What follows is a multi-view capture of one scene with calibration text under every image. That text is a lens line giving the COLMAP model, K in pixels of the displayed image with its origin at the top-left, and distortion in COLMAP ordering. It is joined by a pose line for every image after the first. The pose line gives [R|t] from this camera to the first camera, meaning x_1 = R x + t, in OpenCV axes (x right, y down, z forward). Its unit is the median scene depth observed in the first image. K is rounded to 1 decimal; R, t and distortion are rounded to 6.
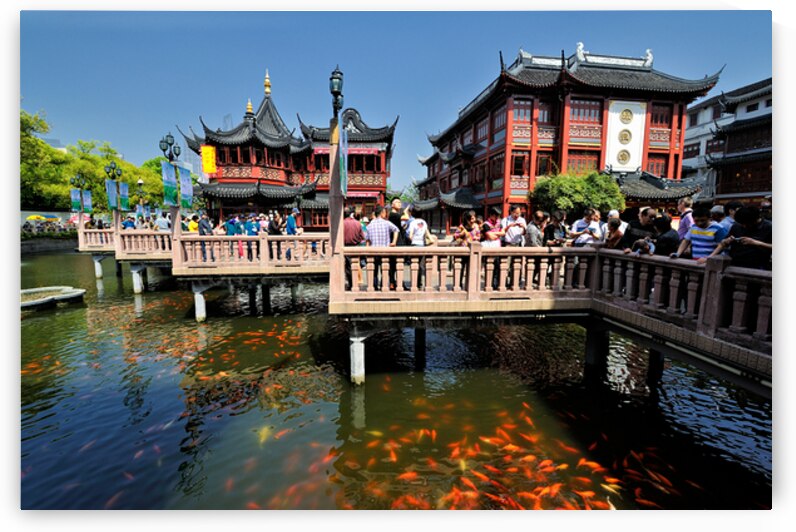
lens RADIAL K [[344.1, 0, 398.0], [0, 344.1, 266.0], [0, 0, 1]] dist [-0.028619, -0.000018]
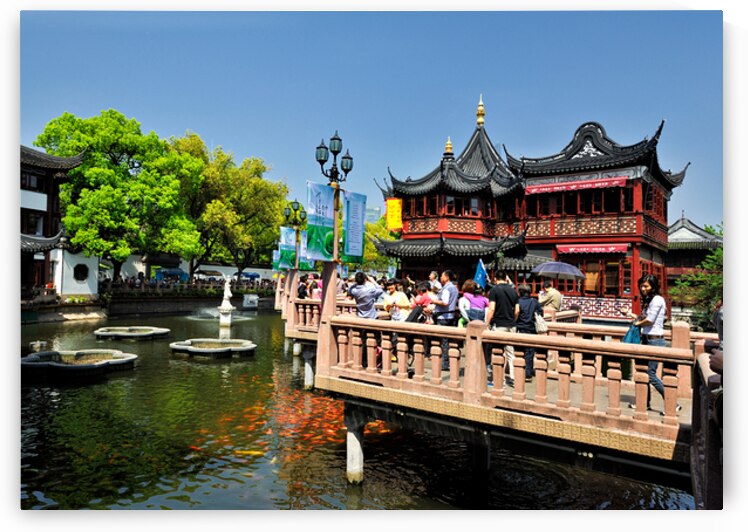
lens RADIAL K [[539.0, 0, 374.0], [0, 539.0, 266.0], [0, 0, 1]] dist [-0.003689, -0.002278]
pose [[0.719552, -0.000156, -0.694439, 0.323209], [-0.115060, 0.986151, -0.119443, -0.009707], [0.684840, 0.165848, 0.709569, 0.008490]]
